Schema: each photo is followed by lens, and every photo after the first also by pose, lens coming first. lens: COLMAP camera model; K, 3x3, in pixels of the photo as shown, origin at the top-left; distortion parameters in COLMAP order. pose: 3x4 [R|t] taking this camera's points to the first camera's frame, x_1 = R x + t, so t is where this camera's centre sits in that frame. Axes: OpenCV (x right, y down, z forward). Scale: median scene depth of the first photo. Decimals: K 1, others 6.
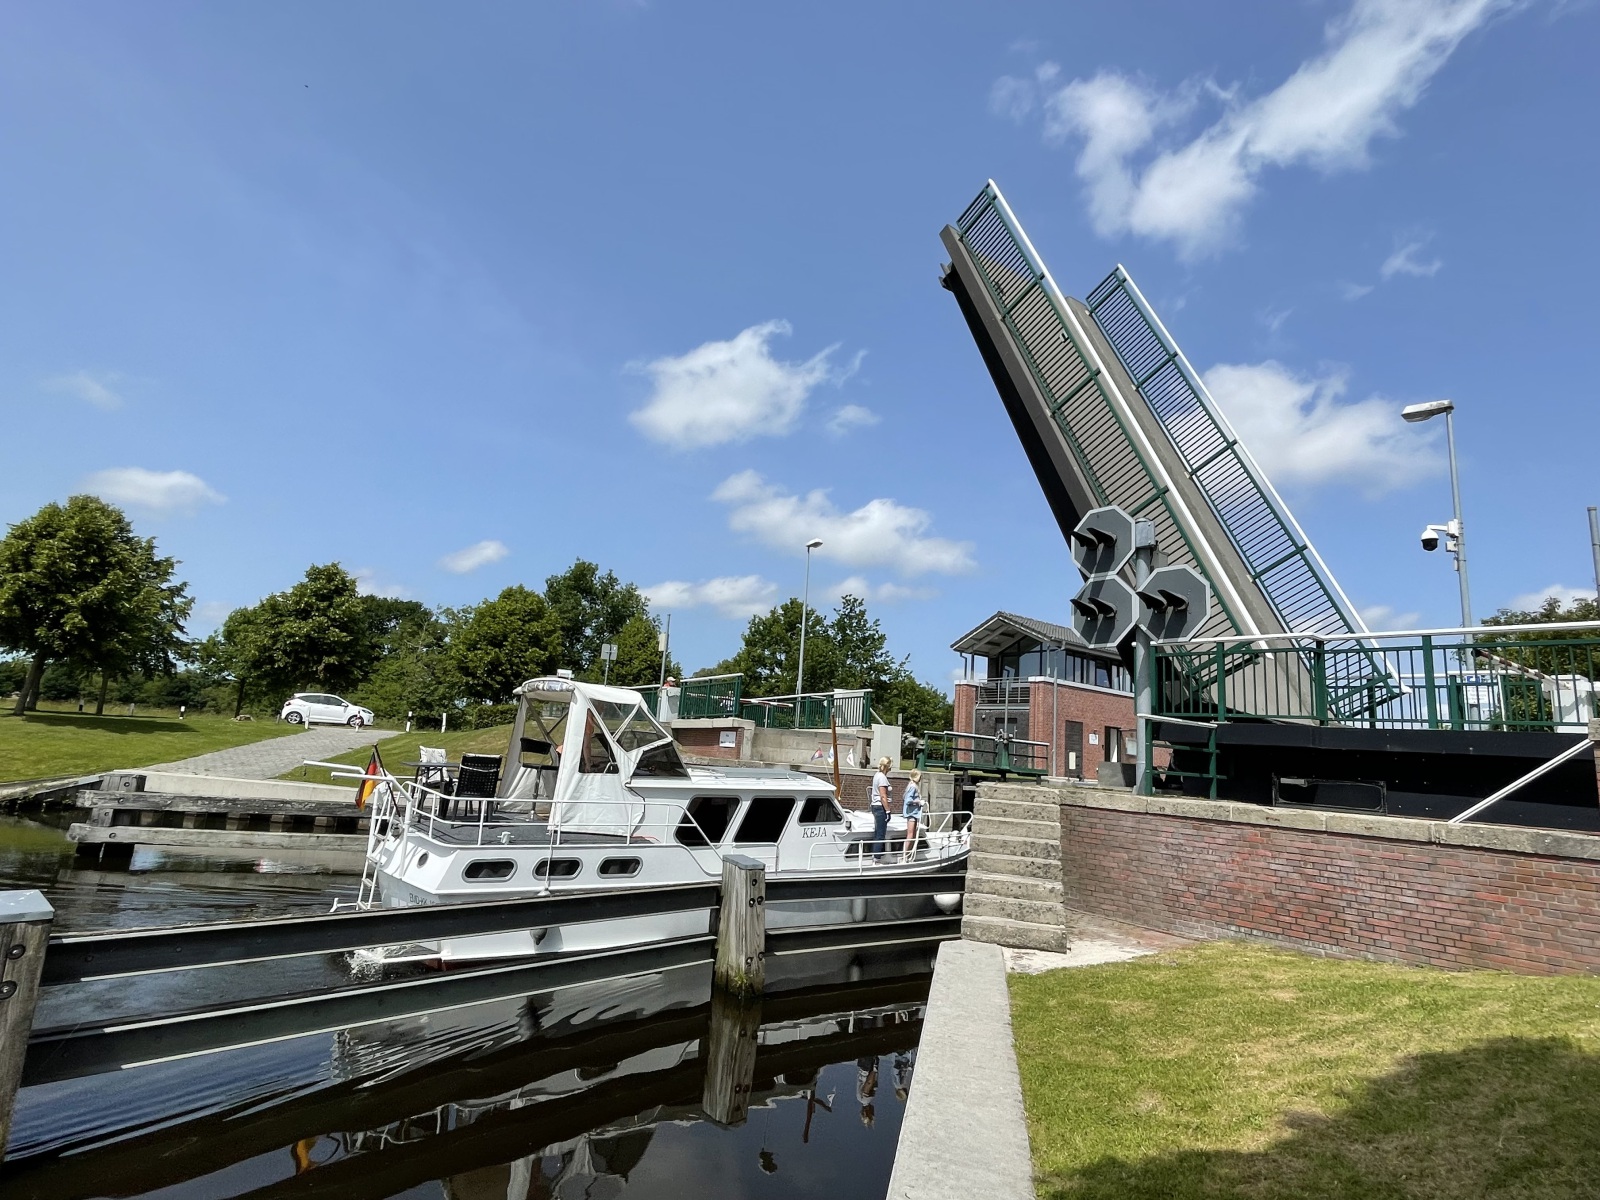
lens RADIAL K [[819.3, 0, 800.0], [0, 819.3, 600.0], [0, 0, 1]] dist [-0.005070, 0.001095]
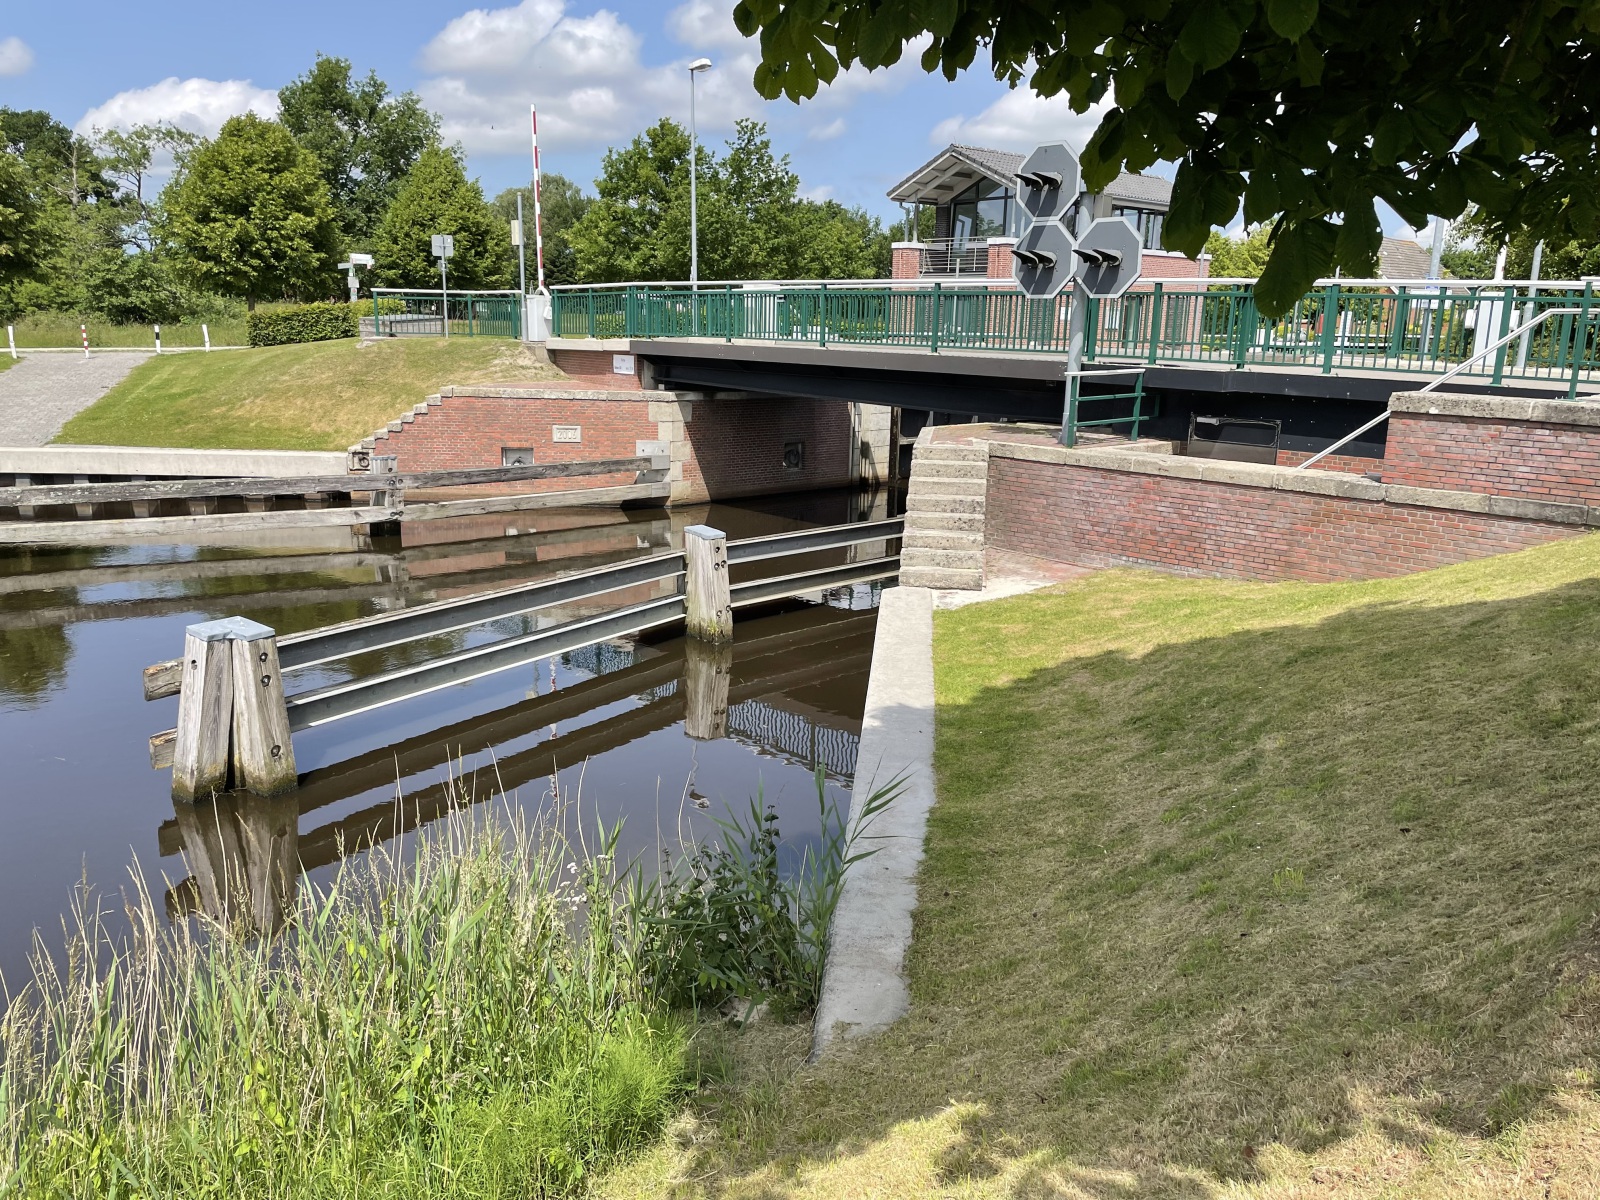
lens RADIAL K [[1230.4, 0, 800.0], [0, 1230.4, 600.0], [0, 0, 1]] dist [0.065682, -0.082510]
pose [[0.992440, -0.075938, 0.096421, -0.107529], [0.028978, 0.908377, 0.417147, -0.283507], [-0.119264, -0.411199, 0.903710, -0.547920]]
